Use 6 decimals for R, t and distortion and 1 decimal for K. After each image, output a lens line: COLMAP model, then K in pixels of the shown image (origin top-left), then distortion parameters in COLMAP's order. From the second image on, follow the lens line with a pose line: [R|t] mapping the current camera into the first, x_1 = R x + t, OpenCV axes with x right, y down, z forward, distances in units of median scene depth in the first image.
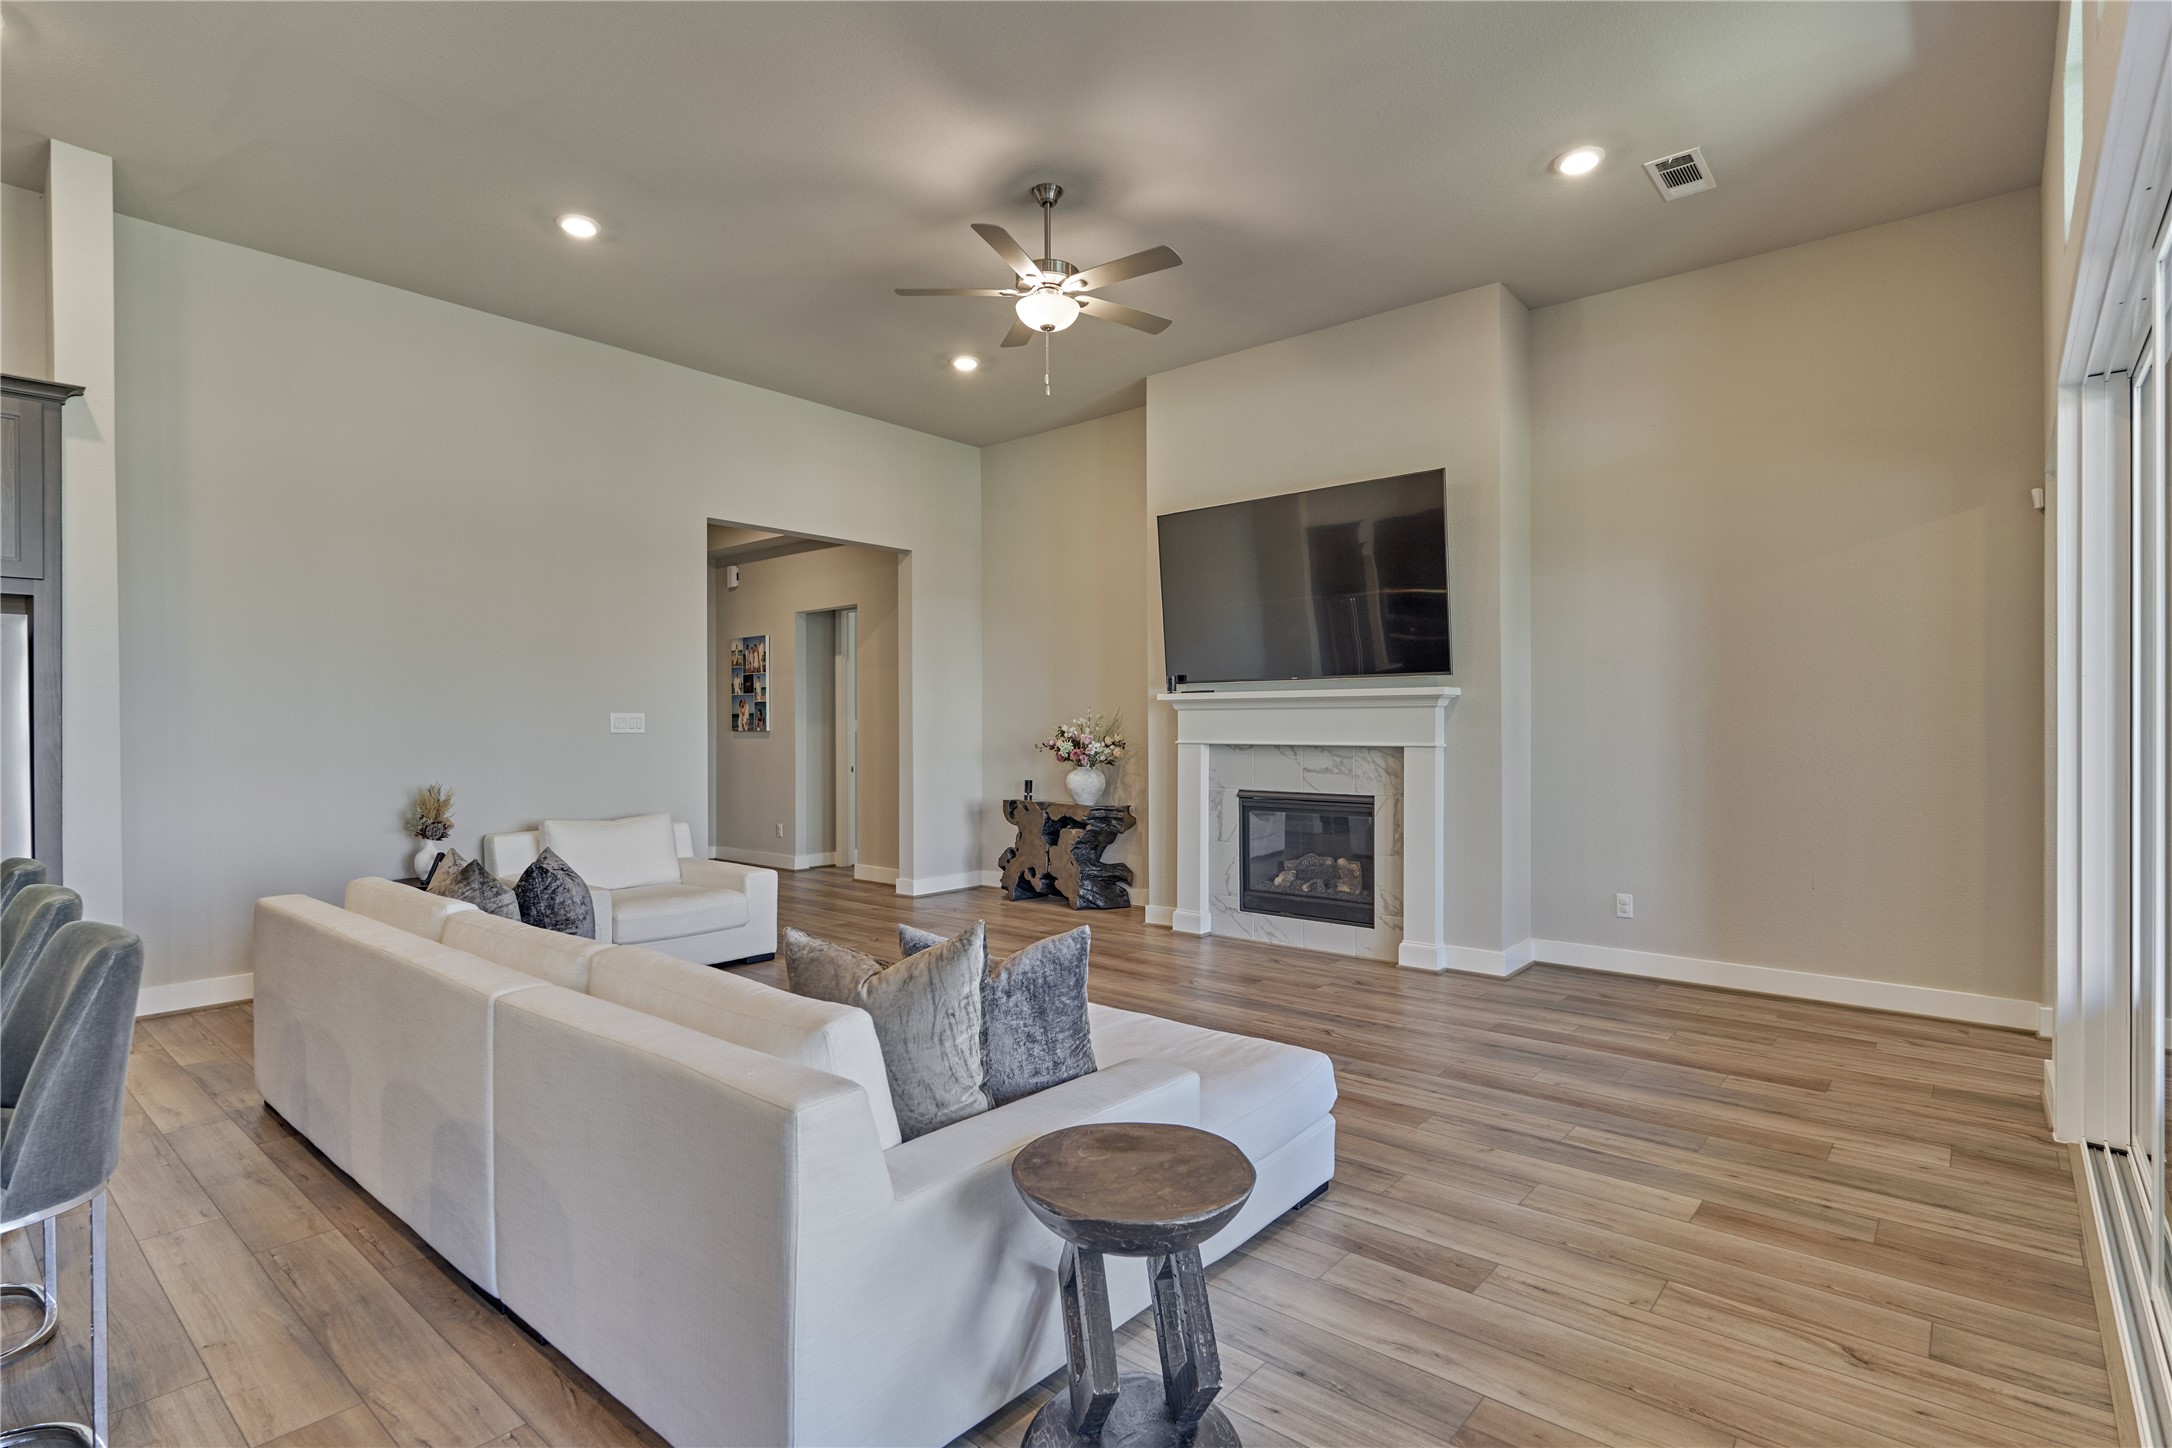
lens RADIAL K [[1056.9, 0, 1086.0], [0, 1056.9, 724.0], [0, 0, 1]] dist [-0.002032, 0.000272]
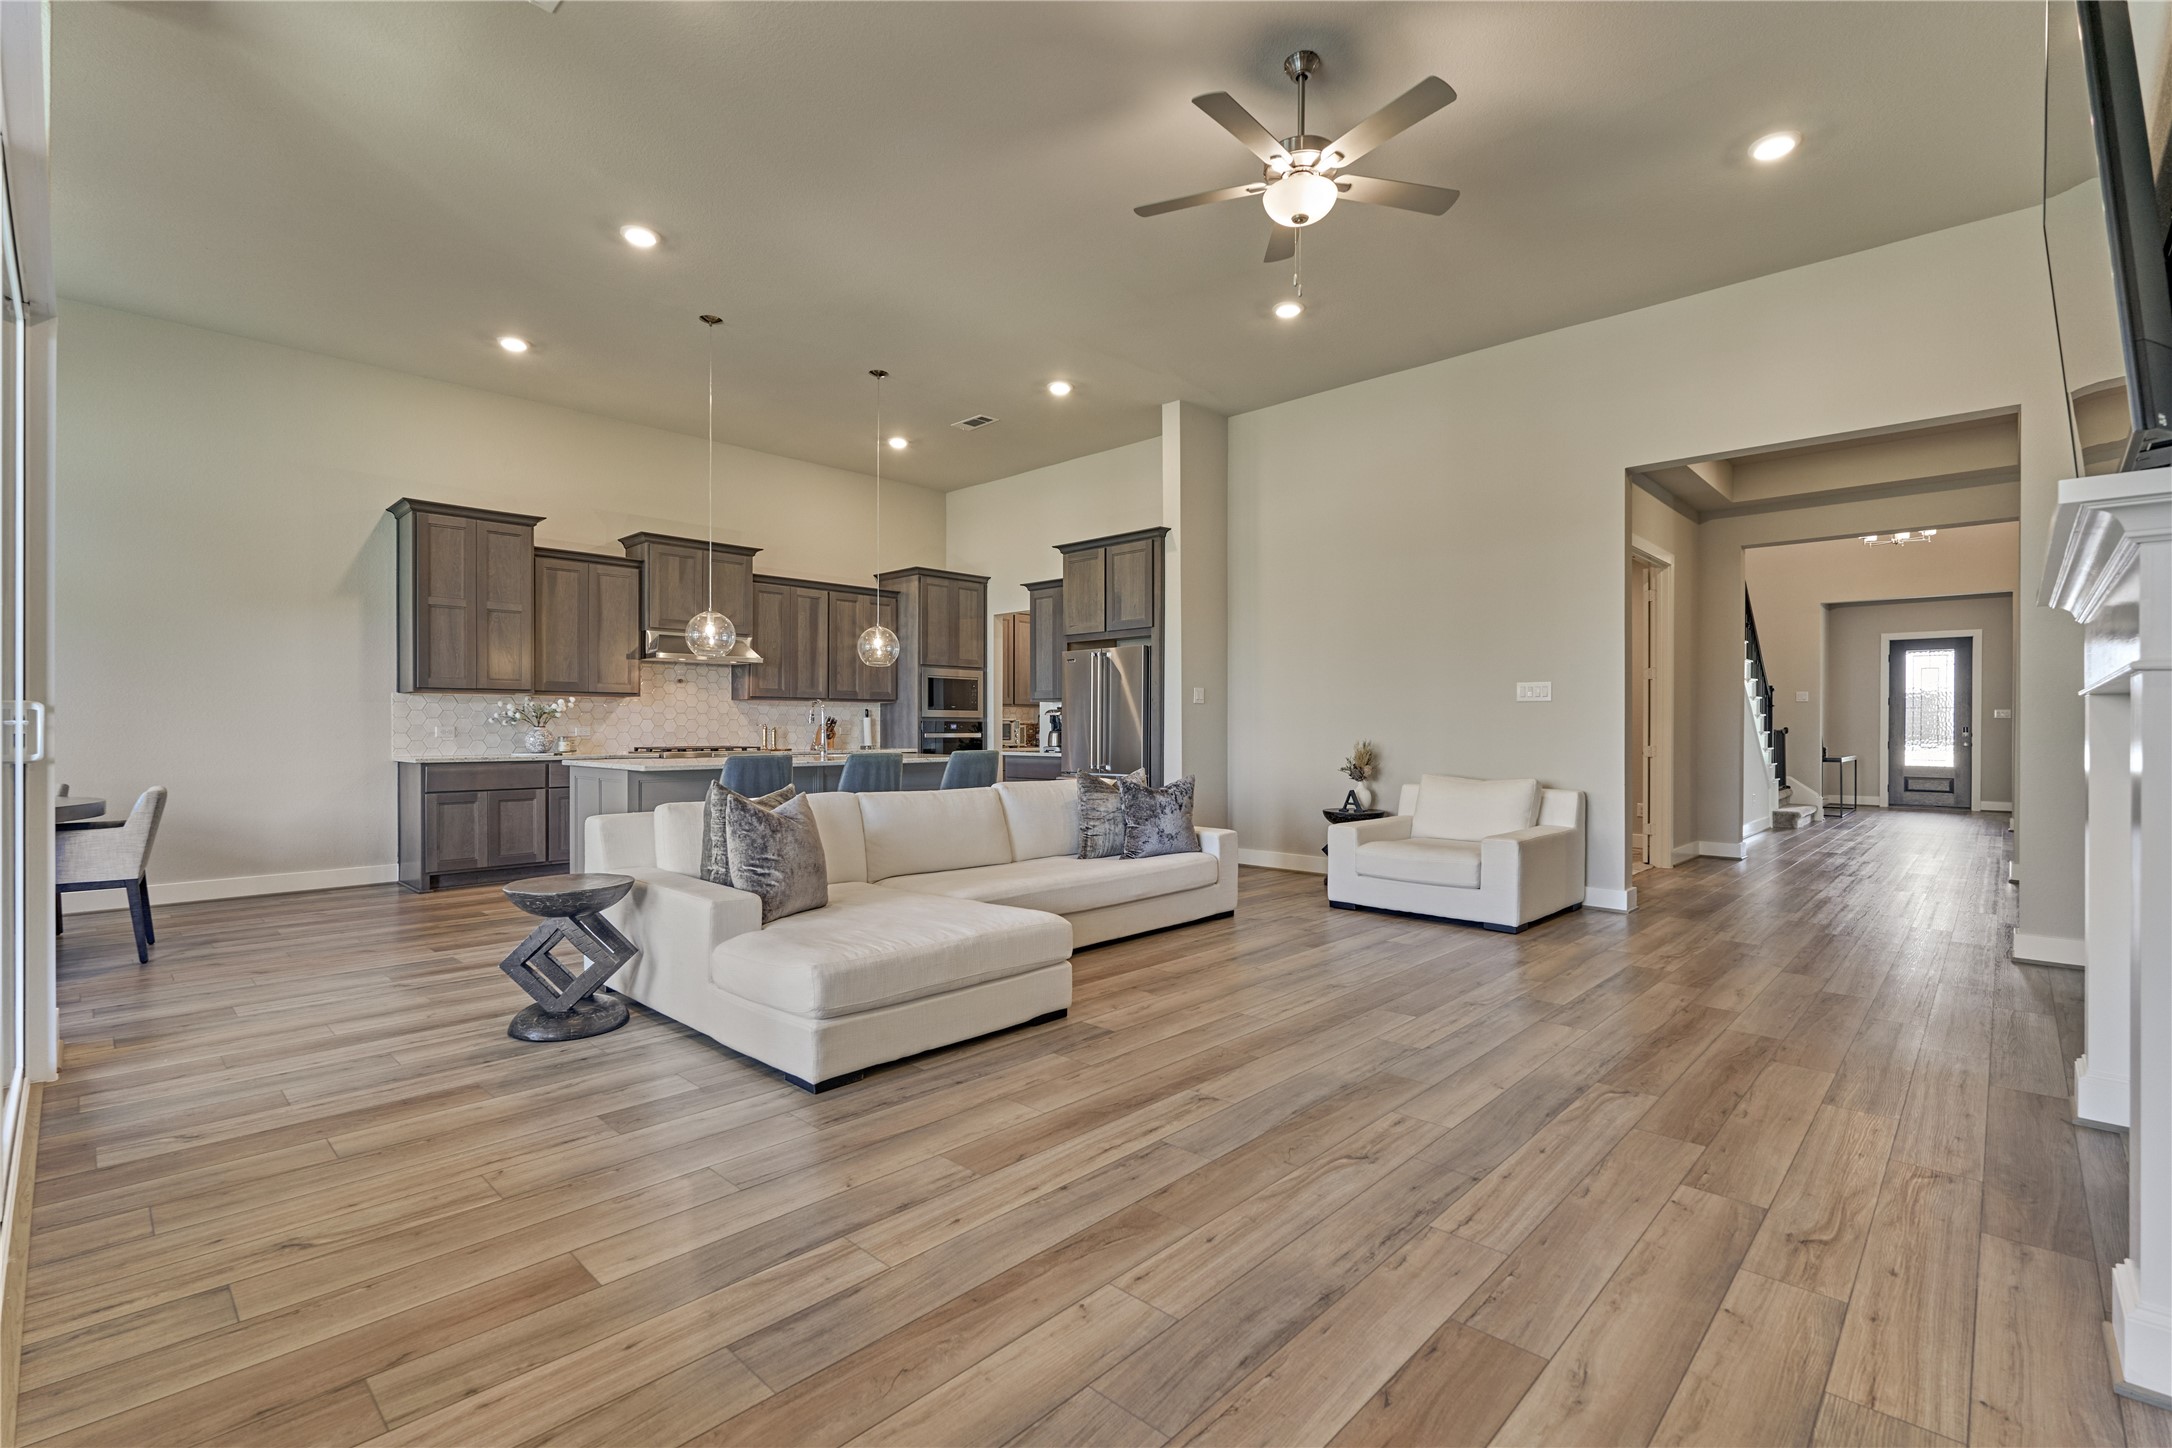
lens RADIAL K [[971.8, 0, 1086.0], [0, 971.8, 724.0], [0, 0, 1]] dist [-0.002015, -0.000400]
pose [[-0.052590, -0.002686, -0.998613, 0.609965], [0.001977, 0.999994, -0.002794, 0.037665], [0.998614, -0.002121, -0.052584, 0.679928]]
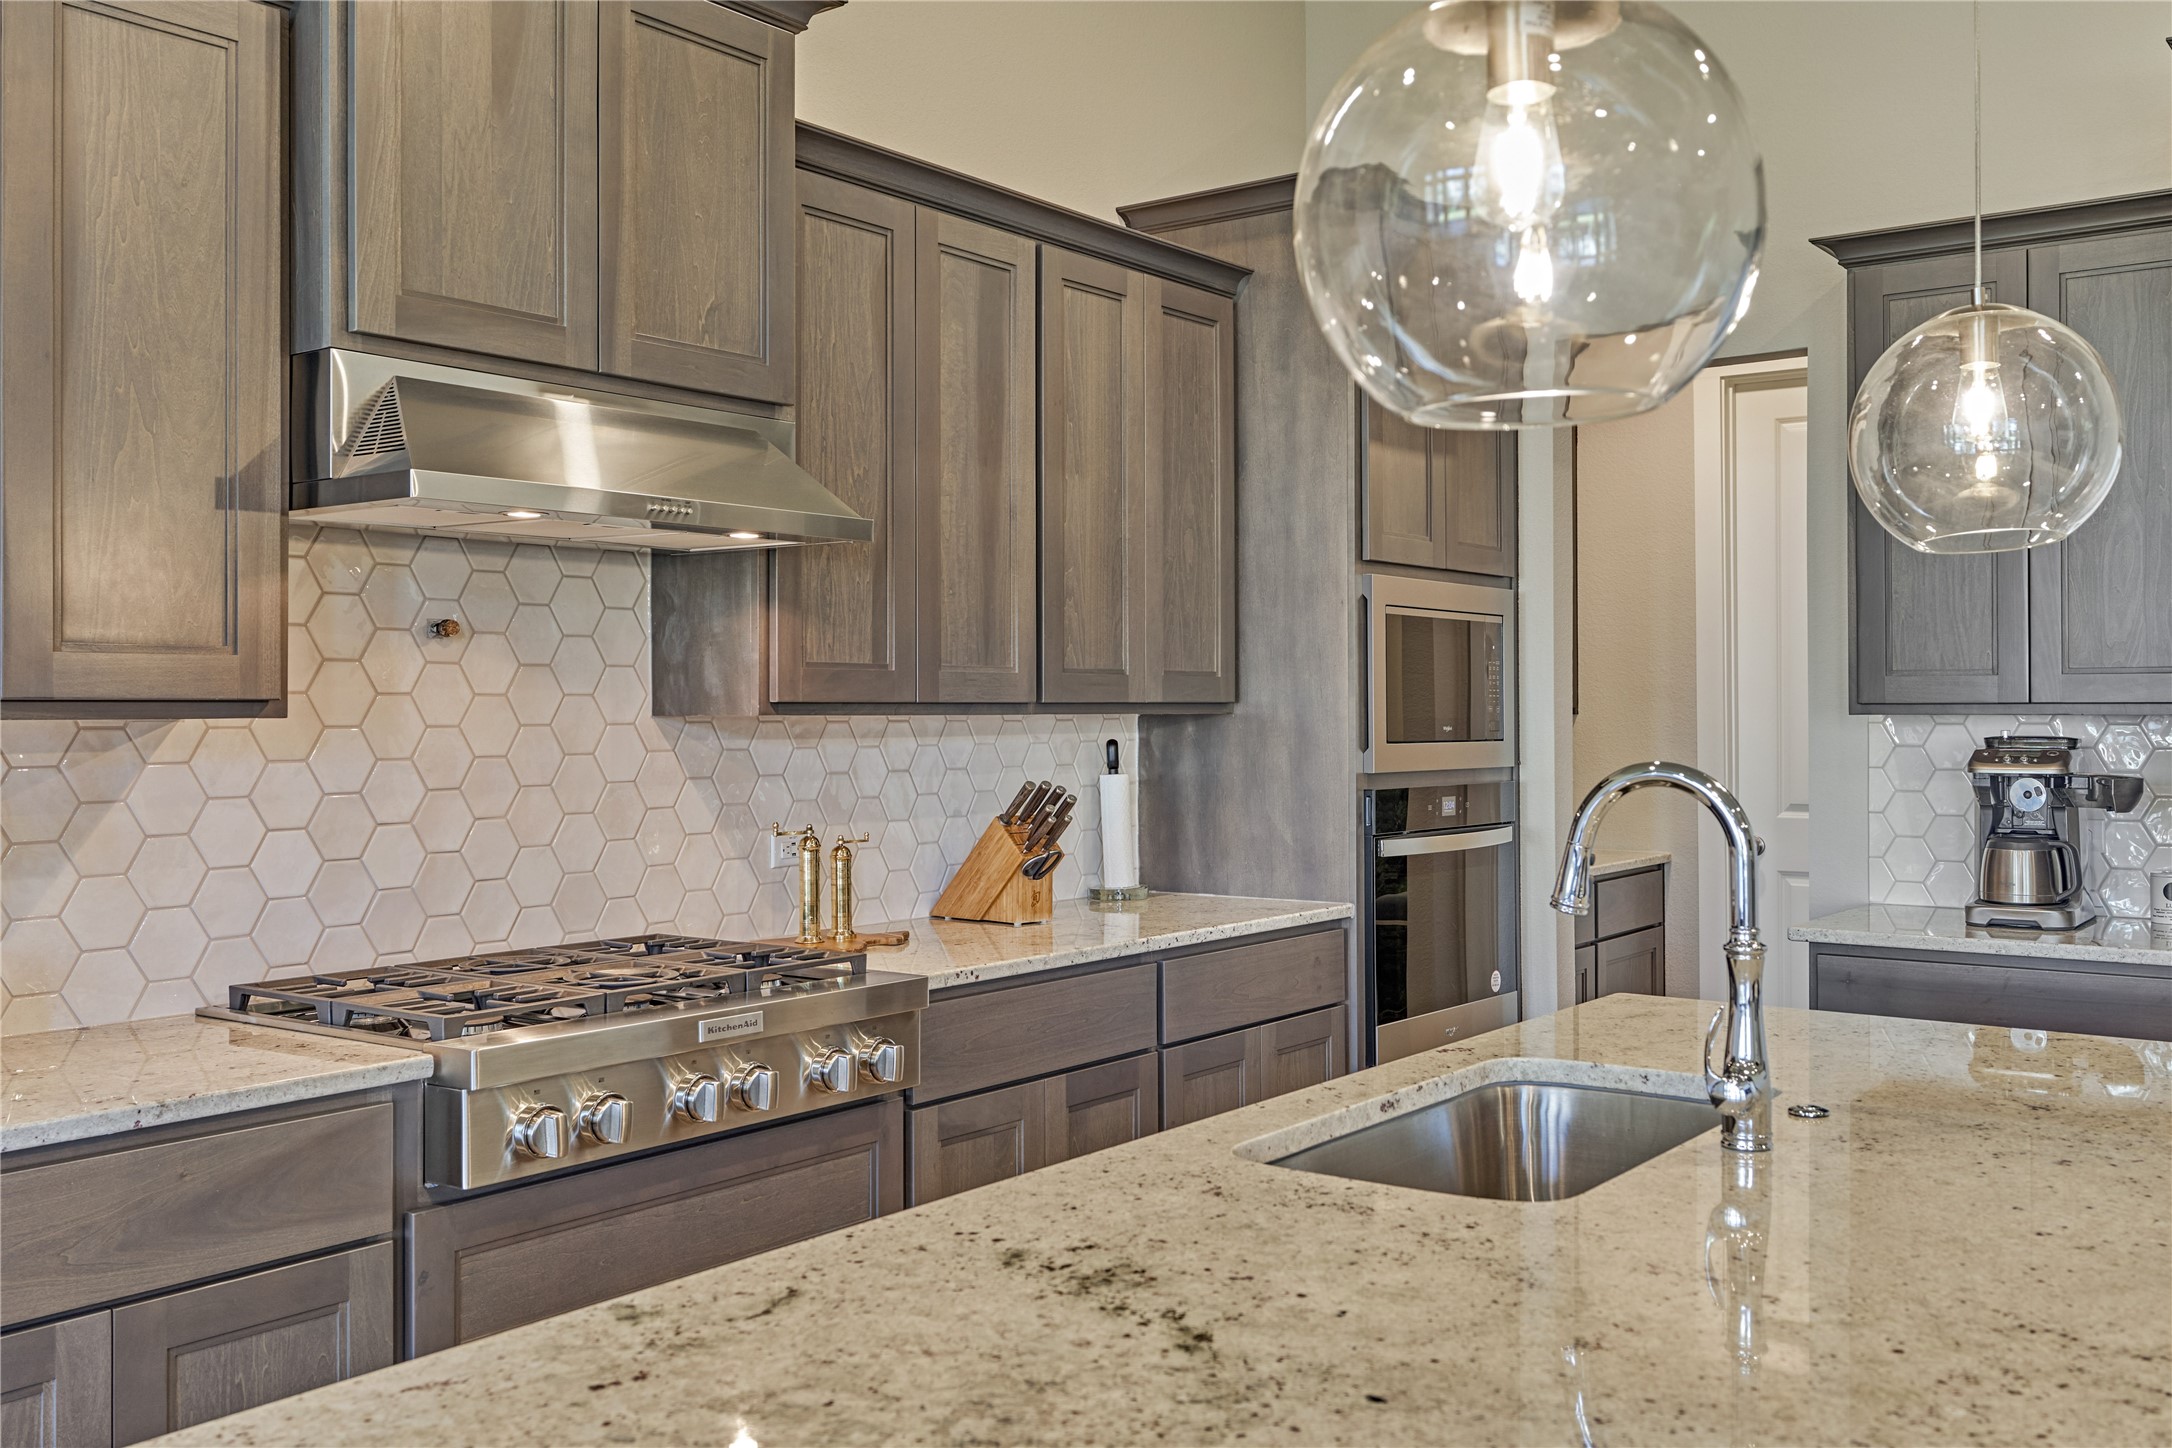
lens RADIAL K [[1971.9, 0, 1164.5], [0, 1971.9, 681.1], [0, 0, 1]] dist [0.007041, -0.003399]
pose [[0.089393, -0.011457, -0.995931, -0.189811], [0.003981, 0.999930, -0.011145, -0.008053], [0.995989, -0.002969, 0.089432, 0.167868]]
